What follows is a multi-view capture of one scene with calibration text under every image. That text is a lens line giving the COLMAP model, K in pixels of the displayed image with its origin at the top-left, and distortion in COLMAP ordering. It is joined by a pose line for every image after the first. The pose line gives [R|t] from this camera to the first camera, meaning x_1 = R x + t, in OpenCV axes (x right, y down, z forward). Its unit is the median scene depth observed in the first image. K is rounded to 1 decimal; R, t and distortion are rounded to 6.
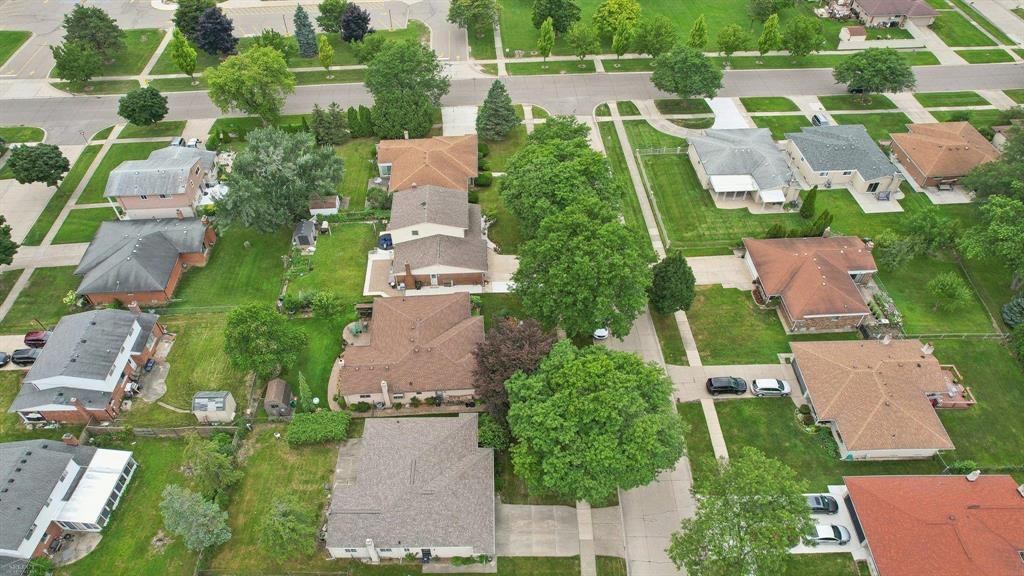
lens RADIAL K [[661.9, 0, 511.6], [0, 661.9, 294.4], [0, 0, 1]] dist [-0.078371, 0.066618]
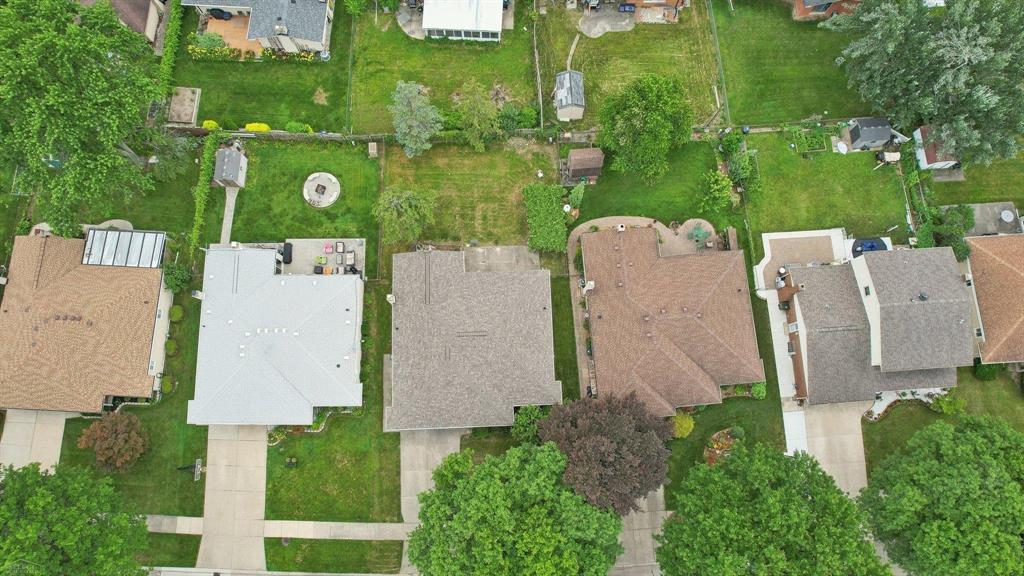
lens RADIAL K [[661.9, 0, 511.6], [0, 661.9, 294.4], [0, 0, 1]] dist [-0.078371, 0.066618]
pose [[0.016173, 0.983278, -0.181393, -0.033797], [-0.729215, 0.135722, 0.670690, -0.300546], [0.684093, 0.121427, 0.719216, 0.320268]]
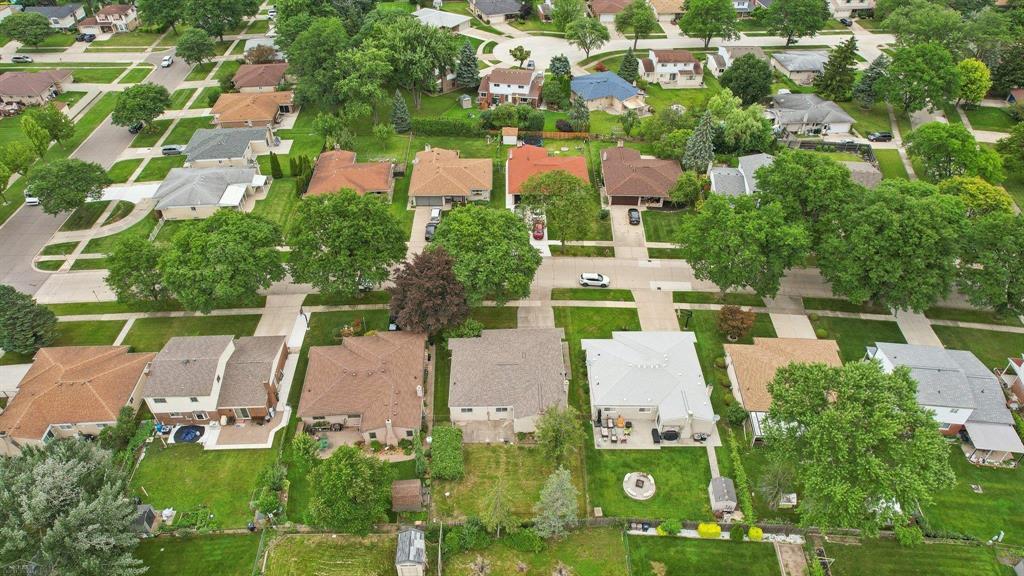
lens RADIAL K [[661.9, 0, 511.6], [0, 661.9, 294.4], [0, 0, 1]] dist [-0.078371, 0.066618]
pose [[-0.000557, -0.637348, 0.770576, -0.848691], [0.724047, 0.531248, 0.439922, -0.286582], [-0.689750, 0.558178, 0.461174, 0.272892]]
